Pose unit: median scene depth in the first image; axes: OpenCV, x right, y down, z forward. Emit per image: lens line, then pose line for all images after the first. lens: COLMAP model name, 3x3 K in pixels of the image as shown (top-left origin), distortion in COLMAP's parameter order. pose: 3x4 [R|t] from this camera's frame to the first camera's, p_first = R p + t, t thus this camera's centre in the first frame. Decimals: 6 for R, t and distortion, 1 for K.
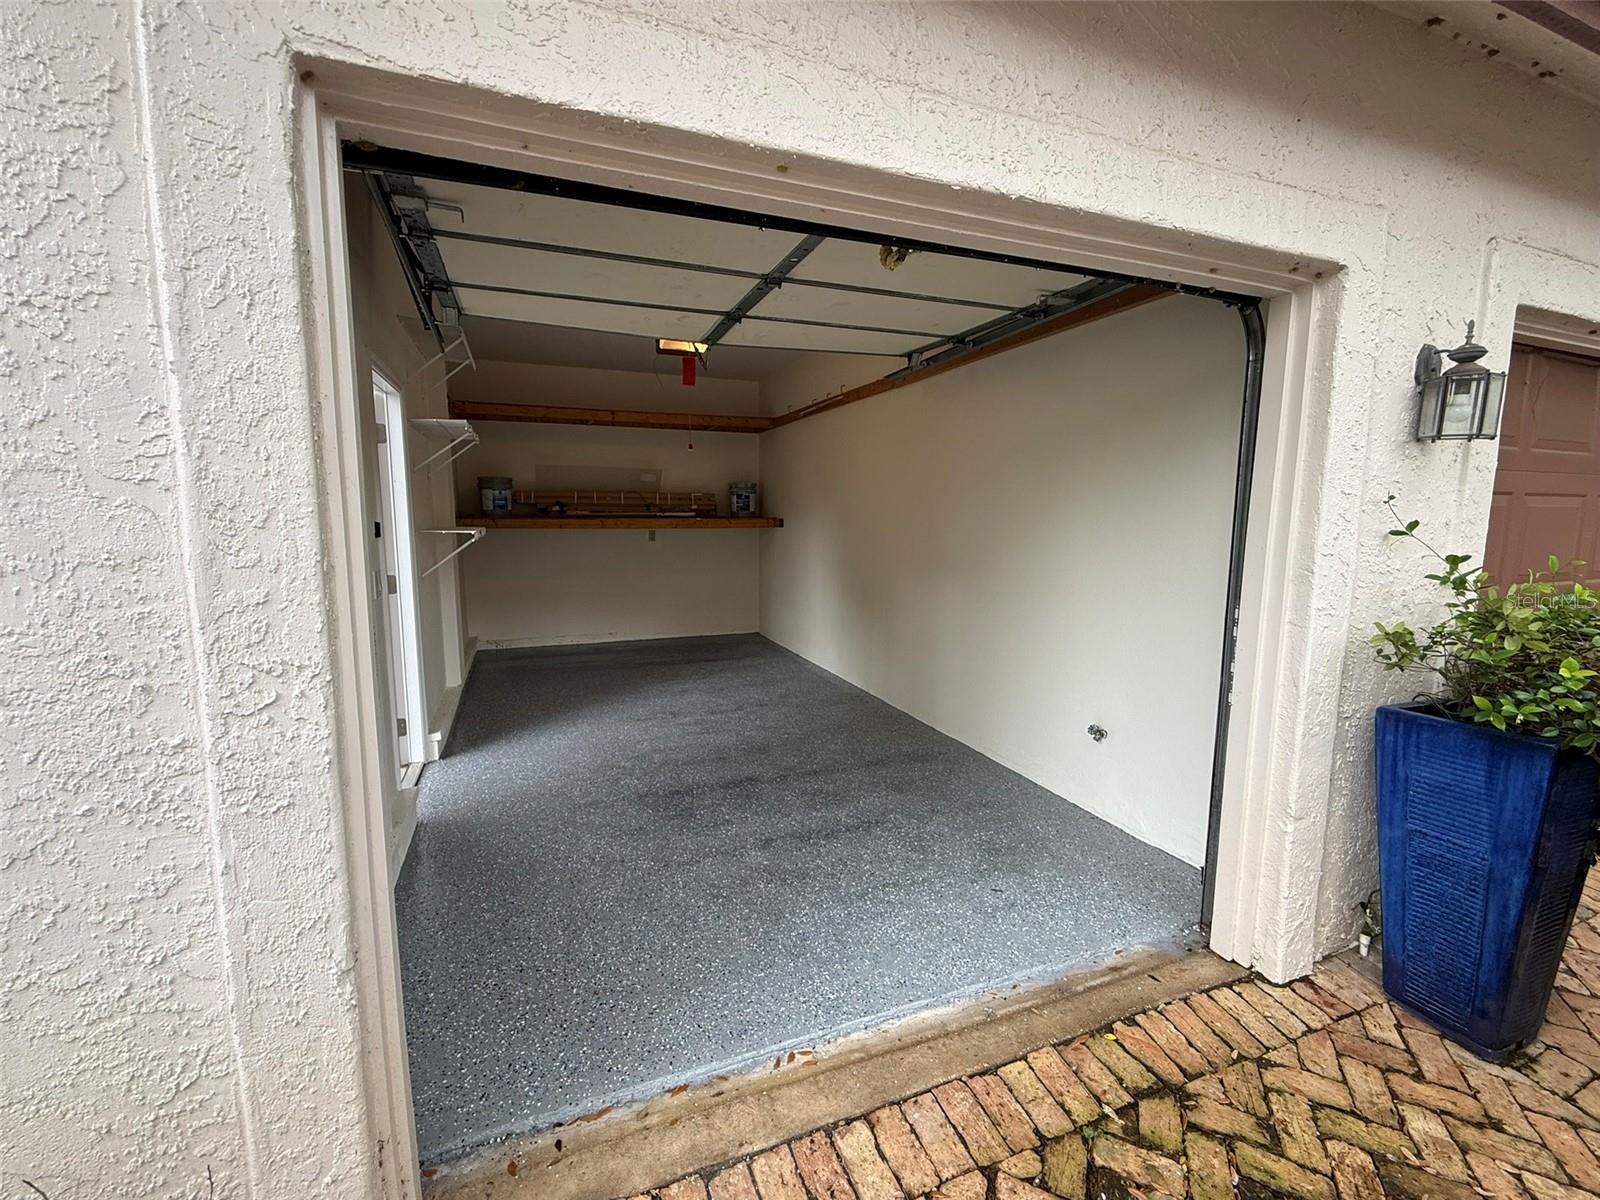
lens RADIAL K [[687.5, 0, 796.3], [0, 687.5, 599.3], [0, 0, 1]] dist [0.001650, -0.000113]
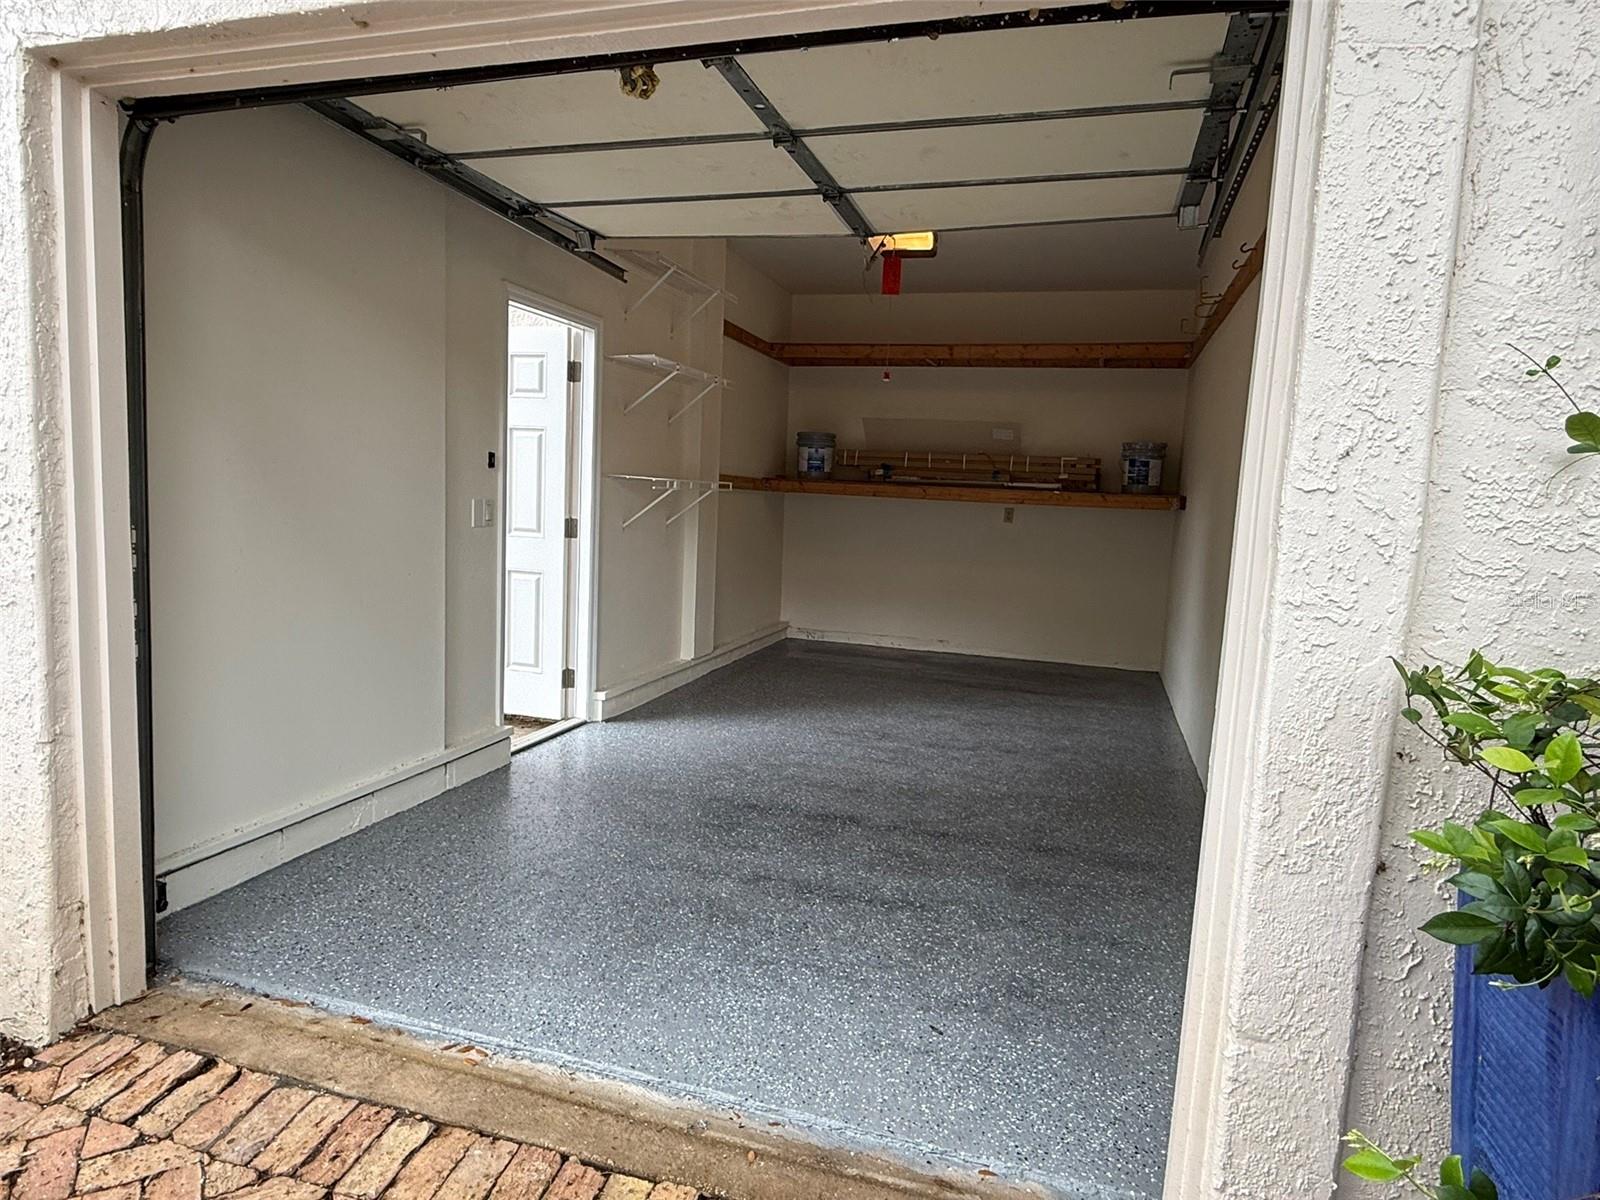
lens RADIAL K [[960.1, 0, 798.6], [0, 960.1, 603.6], [0, 0, 1]] dist [0.001732, -0.000272]
pose [[0.777268, 0.104899, -0.620364, 0.698099], [-0.122760, 0.992338, 0.013989, 0.036399], [0.617078, 0.065282, 0.784189, 0.200984]]
